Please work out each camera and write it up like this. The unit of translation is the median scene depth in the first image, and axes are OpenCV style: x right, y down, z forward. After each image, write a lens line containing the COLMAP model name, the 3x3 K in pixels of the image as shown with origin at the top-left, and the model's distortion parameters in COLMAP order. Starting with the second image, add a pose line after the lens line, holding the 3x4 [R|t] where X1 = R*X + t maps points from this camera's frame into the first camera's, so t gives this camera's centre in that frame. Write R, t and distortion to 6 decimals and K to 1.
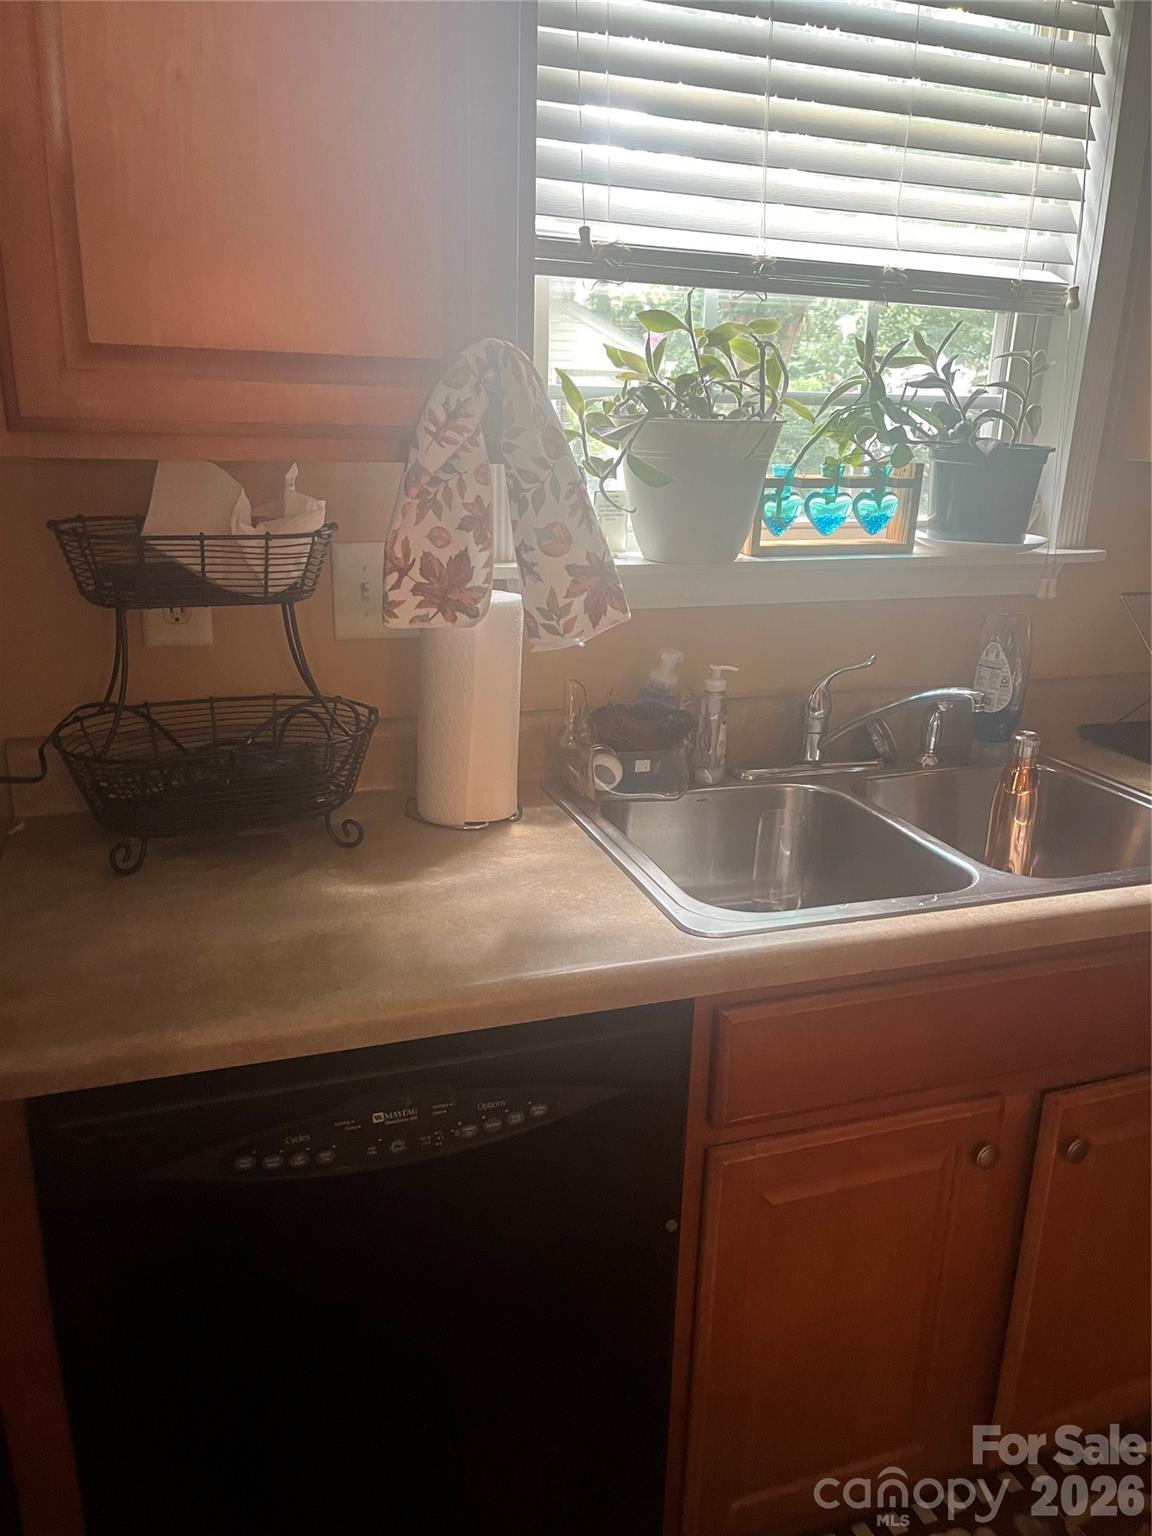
lens RADIAL K [[1172.8, 0, 576.0], [0, 1172.8, 768.0], [0, 0, 1]] dist [0.049115, -0.076725]
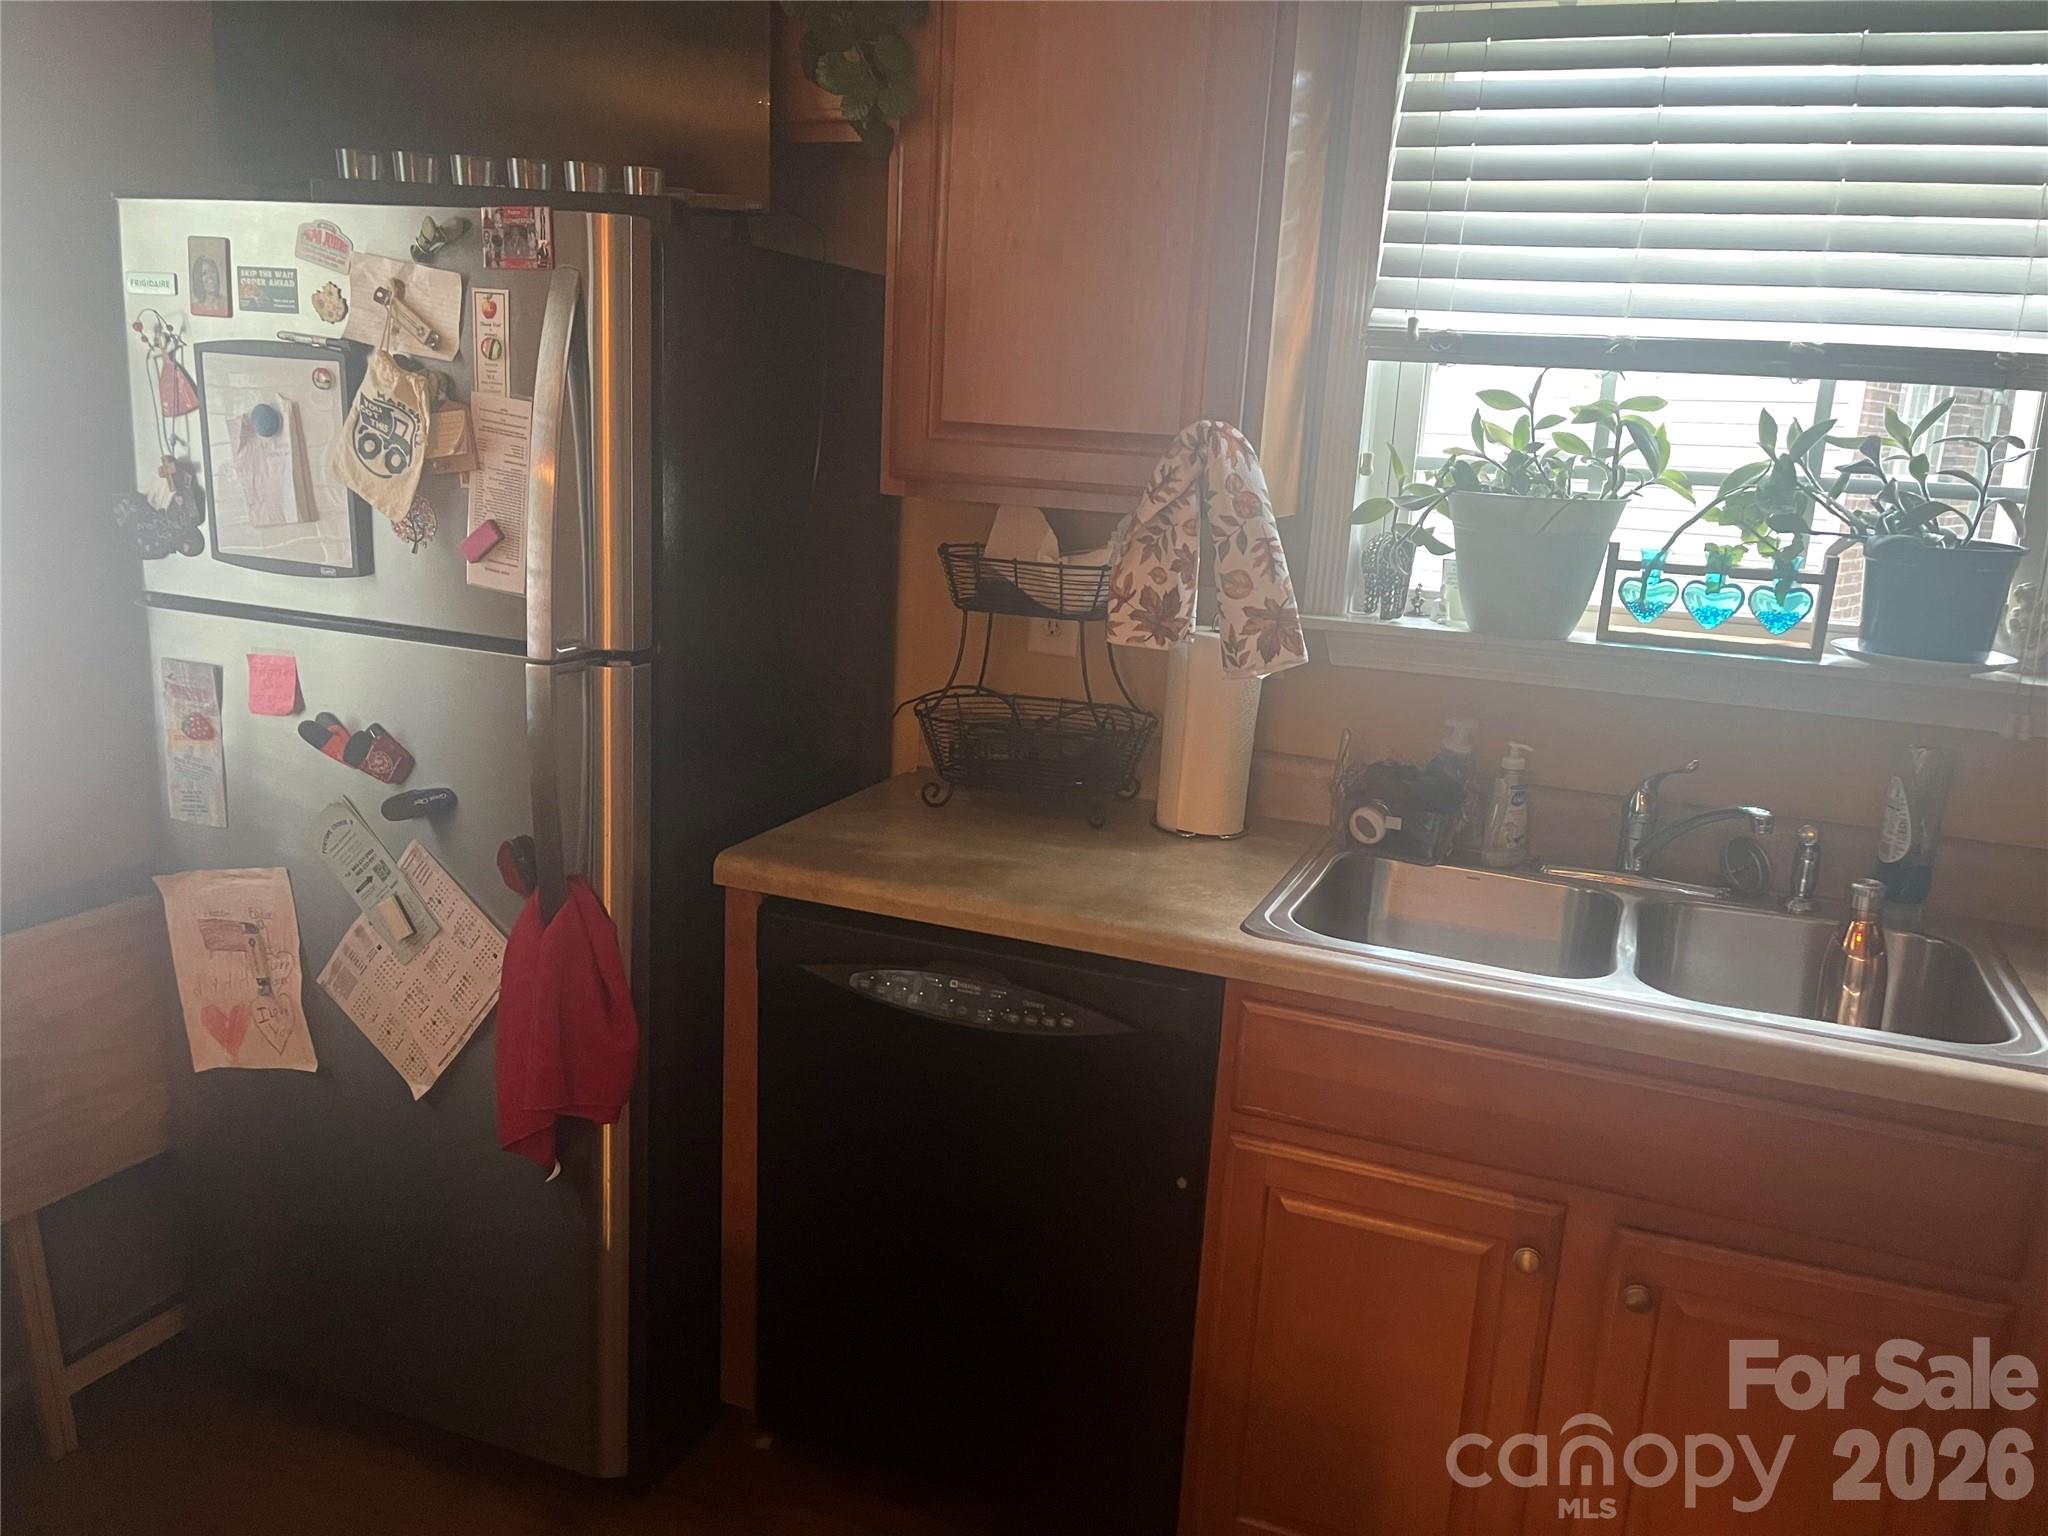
lens RADIAL K [[1548.4, 0, 1019.8], [0, 1548.4, 754.4], [0, 0, 1]] dist [0.059530, -0.087873]
pose [[0.759317, 0.152910, -0.632500, 0.813099], [-0.223102, 0.974260, -0.032303, 0.069438], [0.611279, 0.165640, 0.773887, -0.305489]]
